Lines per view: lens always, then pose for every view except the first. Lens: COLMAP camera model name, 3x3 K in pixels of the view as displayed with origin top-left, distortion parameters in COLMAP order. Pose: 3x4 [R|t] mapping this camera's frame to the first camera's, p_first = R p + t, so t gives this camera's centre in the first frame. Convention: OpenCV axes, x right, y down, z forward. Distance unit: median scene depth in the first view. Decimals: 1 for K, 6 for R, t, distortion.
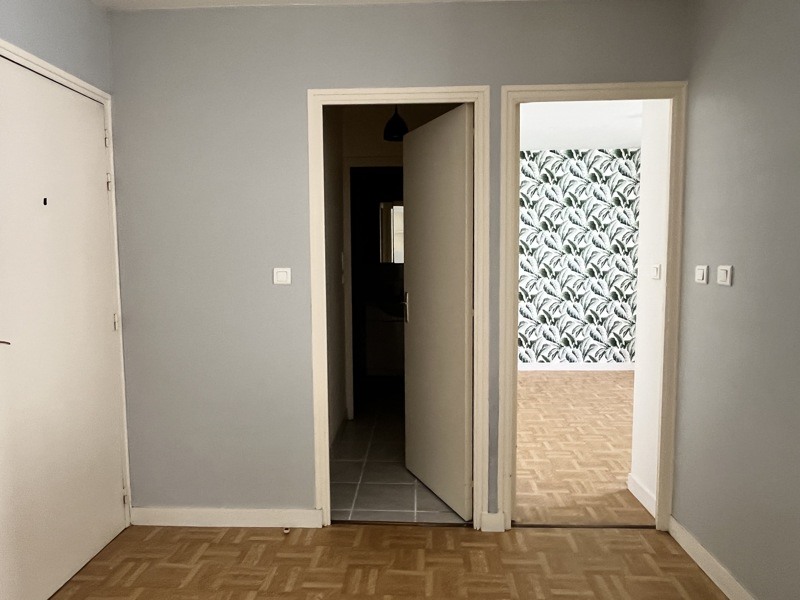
lens RADIAL K [[526.3, 0, 400.0], [0, 526.3, 300.0], [0, 0, 1]] dist [-0.006640, -0.002694]
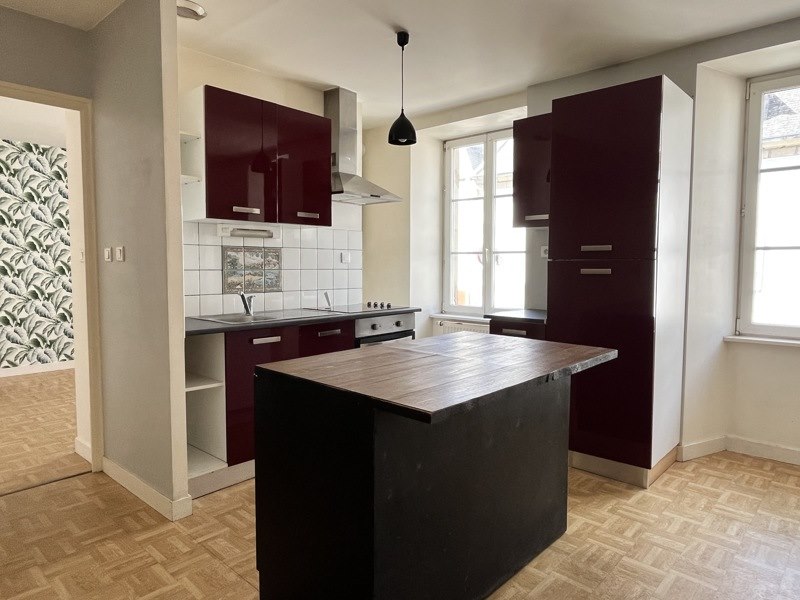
lens RADIAL K [[512.1, 0, 396.6], [0, 512.1, 297.0], [0, 0, 1]] dist [-0.009329, -0.001980]
pose [[0.634199, -0.039798, 0.772145, 0.042537], [0.054945, 0.998469, 0.006334, 0.059592], [-0.771215, 0.038408, 0.635415, -0.224979]]
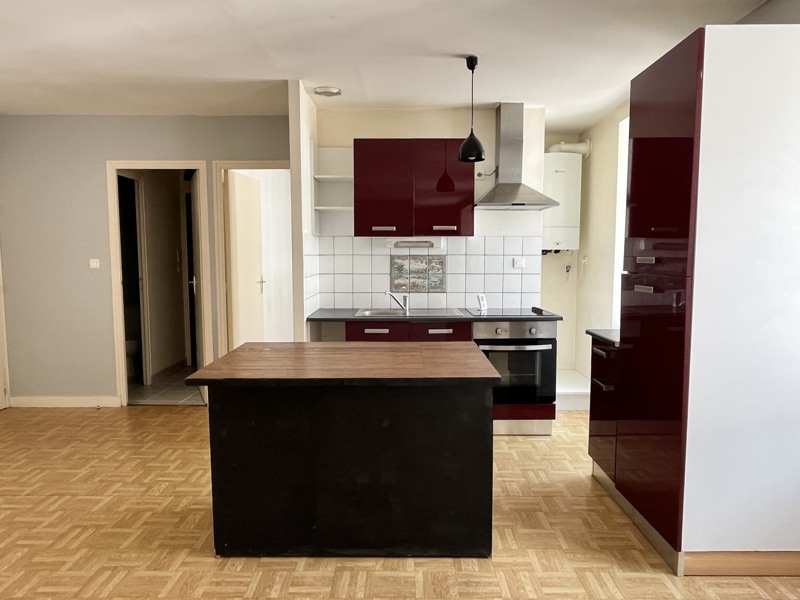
lens RADIAL K [[512.1, 0, 396.6], [0, 512.1, 297.0], [0, 0, 1]] dist [-0.009329, -0.001980]
pose [[0.998402, -0.000453, 0.056516, 0.543155], [0.000359, 0.999999, 0.001667, 0.049972], [-0.056517, -0.001644, 0.998400, -0.611113]]
